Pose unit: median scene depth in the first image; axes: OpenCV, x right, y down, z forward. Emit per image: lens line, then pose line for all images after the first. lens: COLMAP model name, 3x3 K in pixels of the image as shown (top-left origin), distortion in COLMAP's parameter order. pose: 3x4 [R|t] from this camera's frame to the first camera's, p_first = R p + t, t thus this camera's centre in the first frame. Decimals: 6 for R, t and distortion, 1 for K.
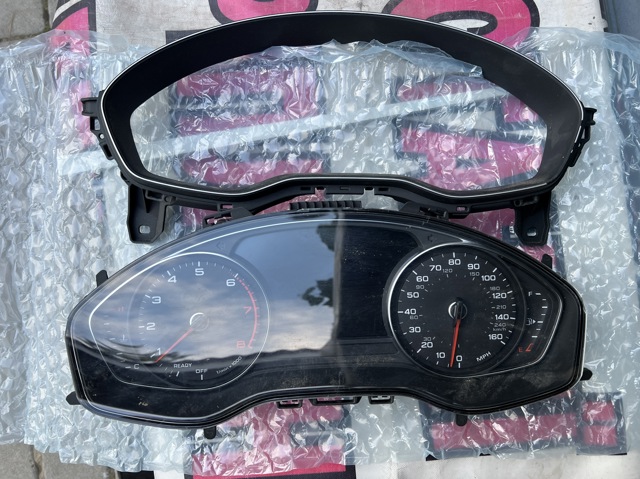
lens RADIAL K [[496.1, 0, 323.2], [0, 496.1, 233.6], [0, 0, 1]] dist [-0.006067, -0.004390]
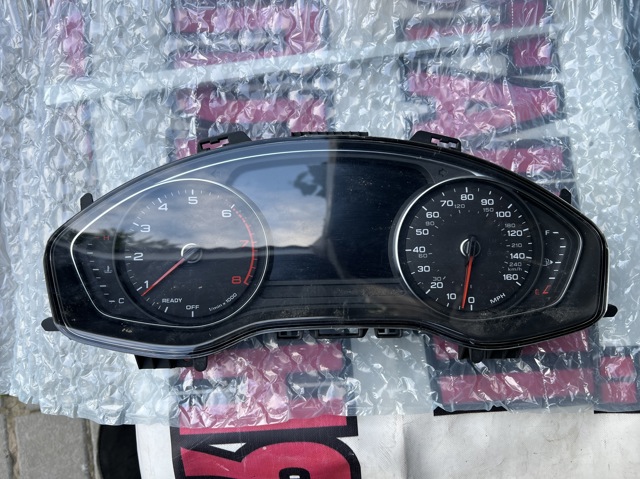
lens RADIAL K [[496.1, 0, 322.7], [0, 496.1, 227.5], [0, 0, 1]] dist [-0.006067, -0.004390]
pose [[0.999751, 0.017401, 0.013960, -0.017999], [-0.016970, 0.999395, -0.030356, 0.139942], [-0.014479, 0.030112, 0.999442, 0.067834]]
